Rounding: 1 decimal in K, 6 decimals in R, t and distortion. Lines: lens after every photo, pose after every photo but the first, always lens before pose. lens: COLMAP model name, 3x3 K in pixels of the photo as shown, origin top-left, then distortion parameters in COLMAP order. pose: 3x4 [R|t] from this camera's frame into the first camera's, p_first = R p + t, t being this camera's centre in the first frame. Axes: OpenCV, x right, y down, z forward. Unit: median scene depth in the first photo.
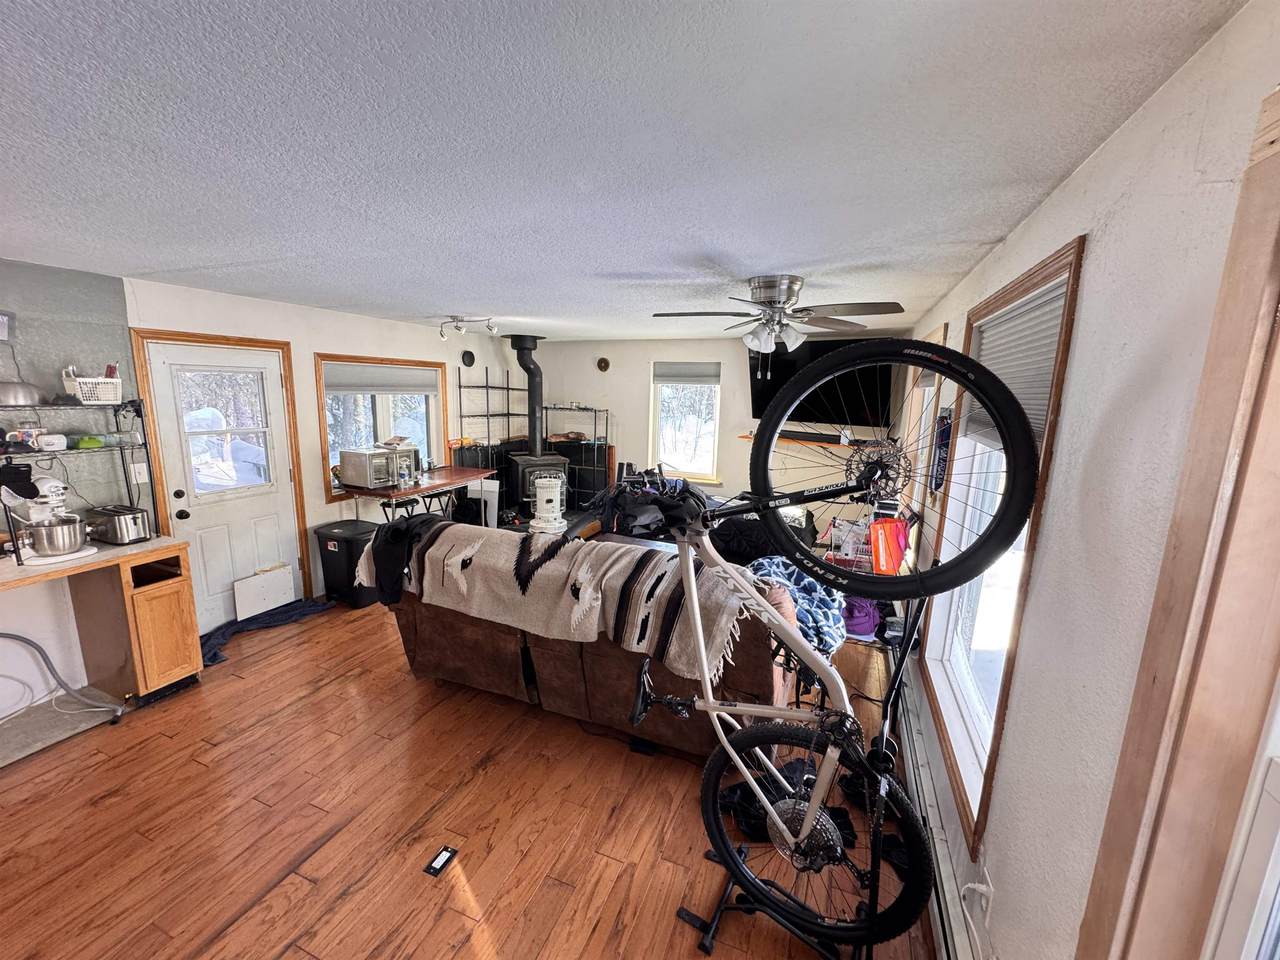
lens RADIAL K [[507.3, 0, 633.1], [0, 507.3, 480.6], [0, 0, 1]] dist [-0.003621, 0.000033]
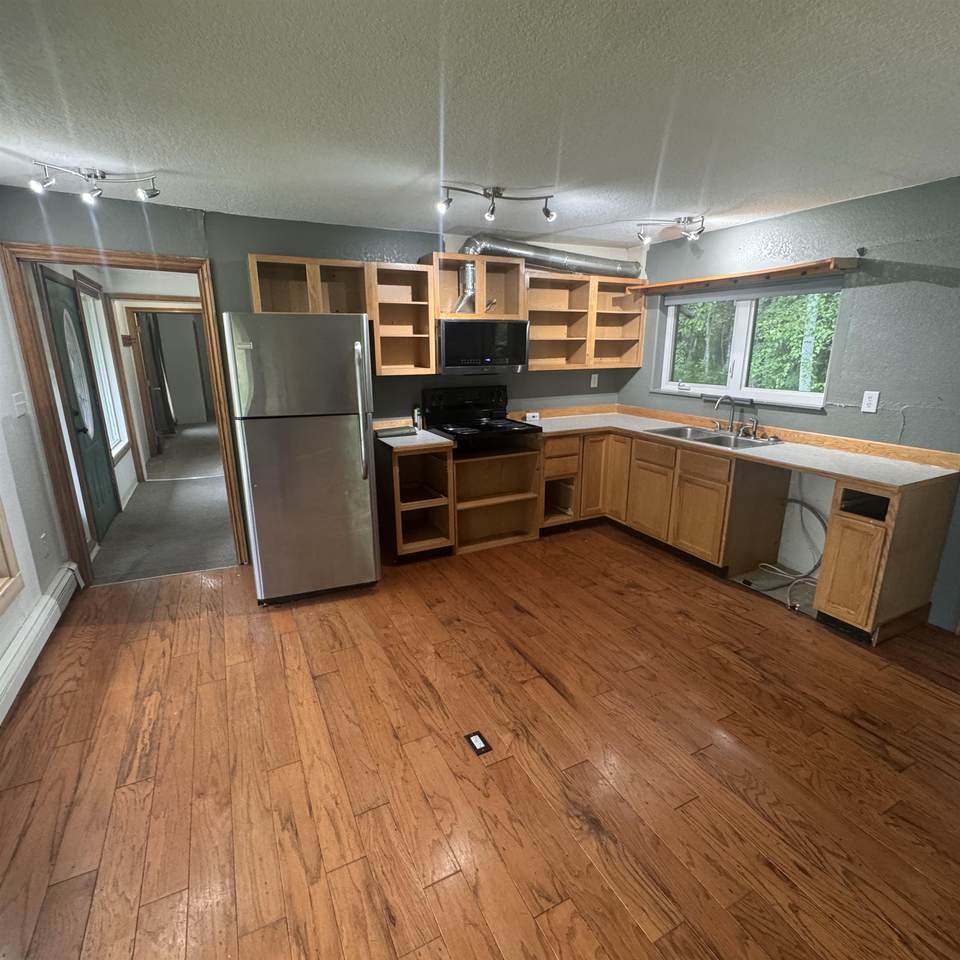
lens RADIAL K [[508.4, 0, 478.0], [0, 508.4, 478.3], [0, 0, 1]] dist [-0.005848, 0.000519]
pose [[-0.653452, 0.173040, -0.736924, 0.103094], [-0.147120, 0.925926, 0.347876, -0.042342], [0.742533, 0.335736, -0.579591, 0.487336]]
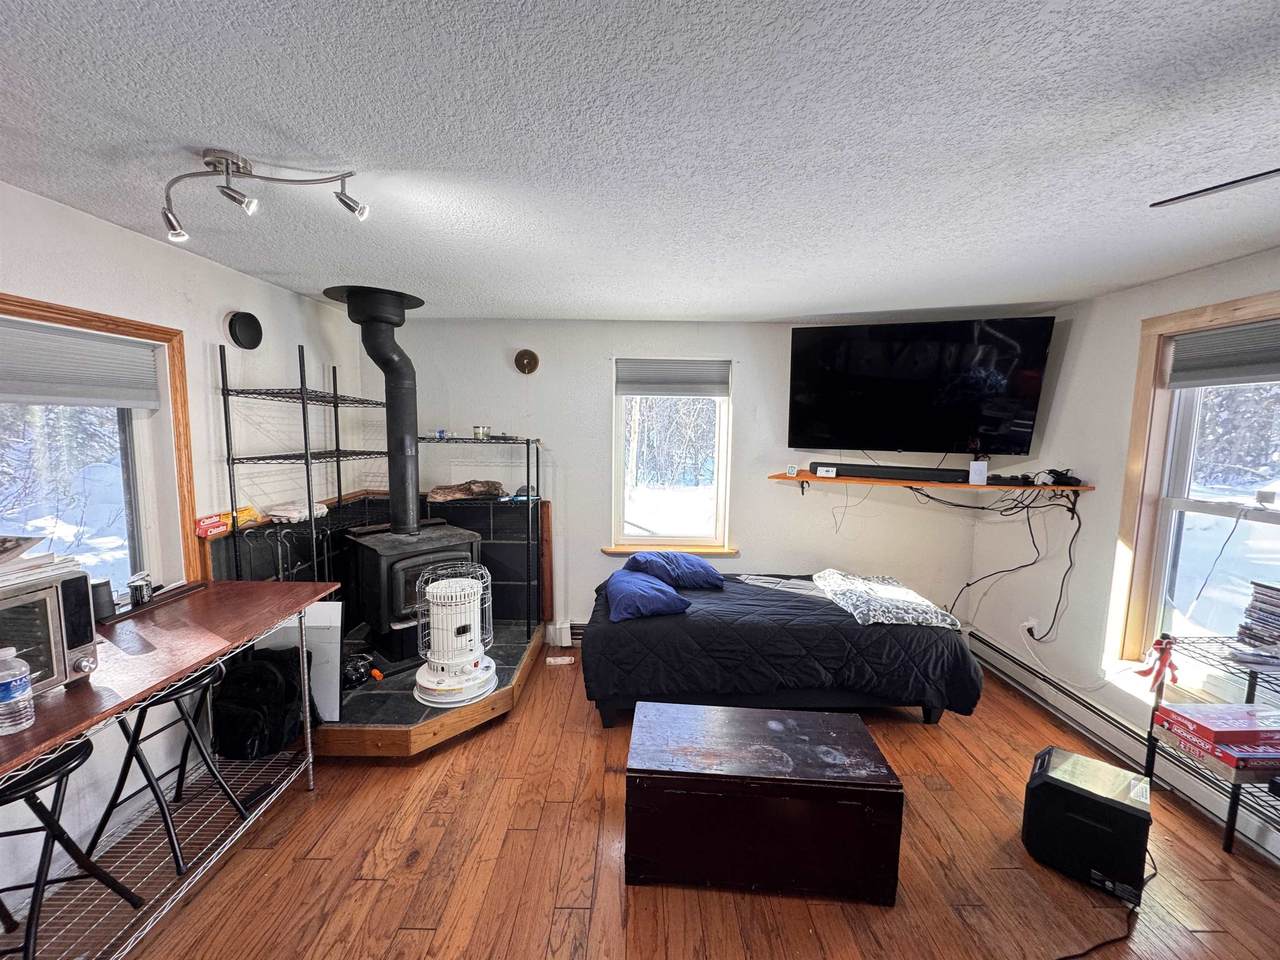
lens RADIAL K [[507.3, 0, 636.9], [0, 507.3, 480.9], [0, 0, 1]] dist [-0.003621, 0.000033]
pose [[0.925808, -0.050926, 0.374548, -0.180860], [0.073604, 0.996204, -0.046483, -0.063670], [-0.370759, 0.070602, 0.926042, 0.472675]]
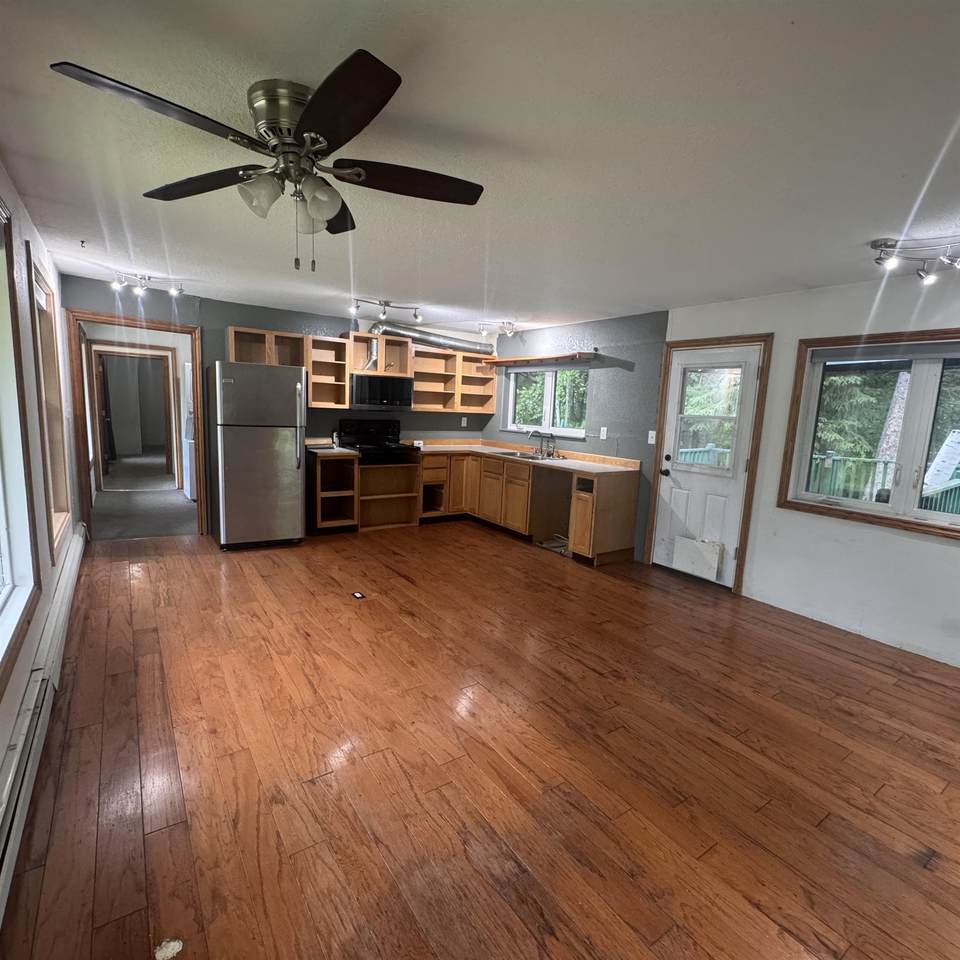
lens RADIAL K [[508.4, 0, 478.6], [0, 508.4, 481.3], [0, 0, 1]] dist [-0.005848, 0.000519]
pose [[-0.540688, 0.075252, -0.837851, 0.332171], [-0.207302, 0.953356, 0.219404, -0.064692], [0.815281, 0.292318, -0.499868, 0.759983]]
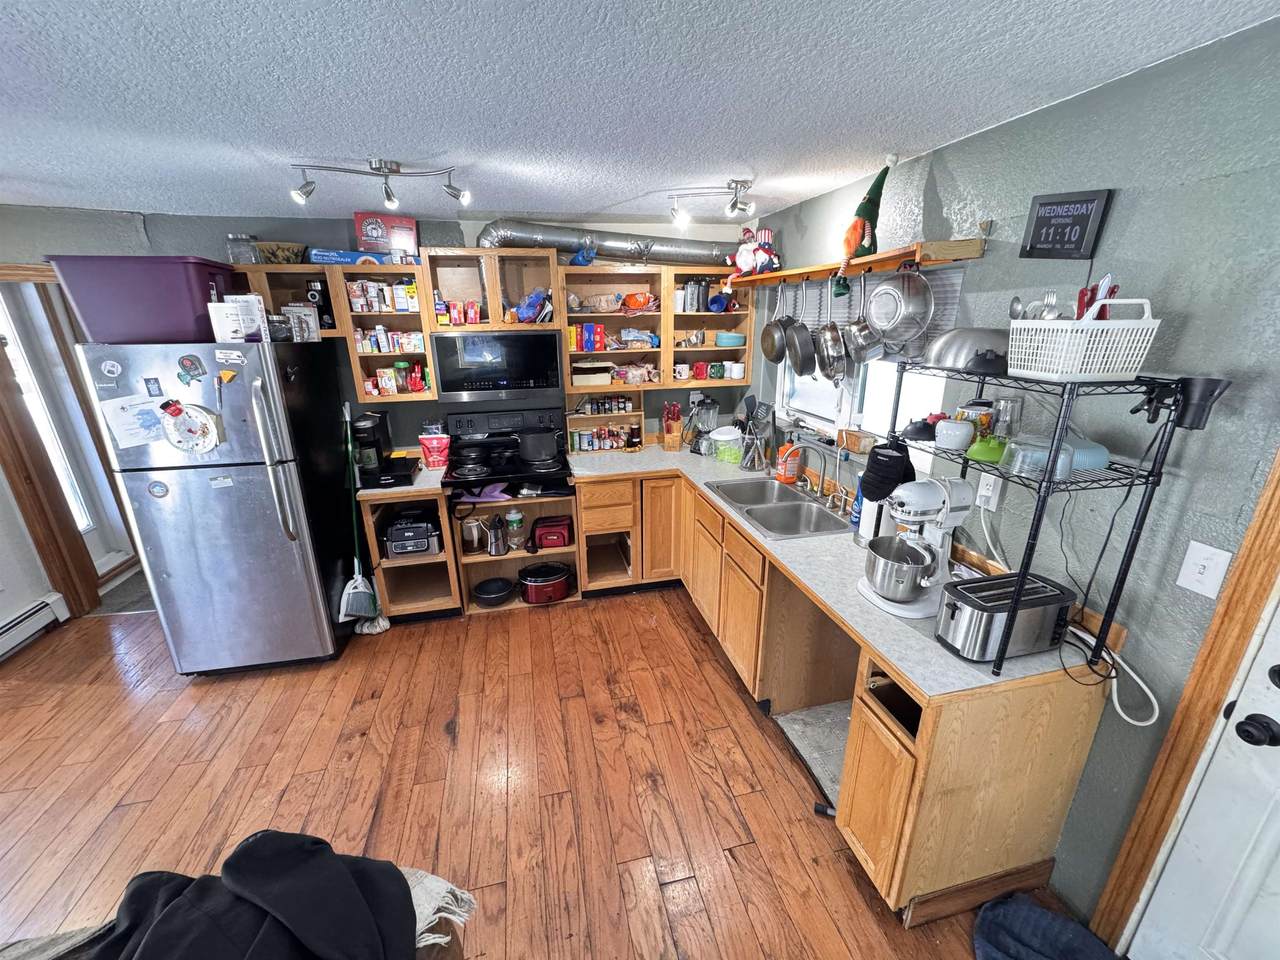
lens RADIAL K [[507.3, 0, 637.6], [0, 507.3, 479.3], [0, 0, 1]] dist [-0.003621, 0.000033]
pose [[-0.812088, 0.168068, -0.558808, -0.227604], [-0.111694, 0.895149, 0.431546, -0.108281], [0.572745, 0.412869, -0.708168, 0.550383]]
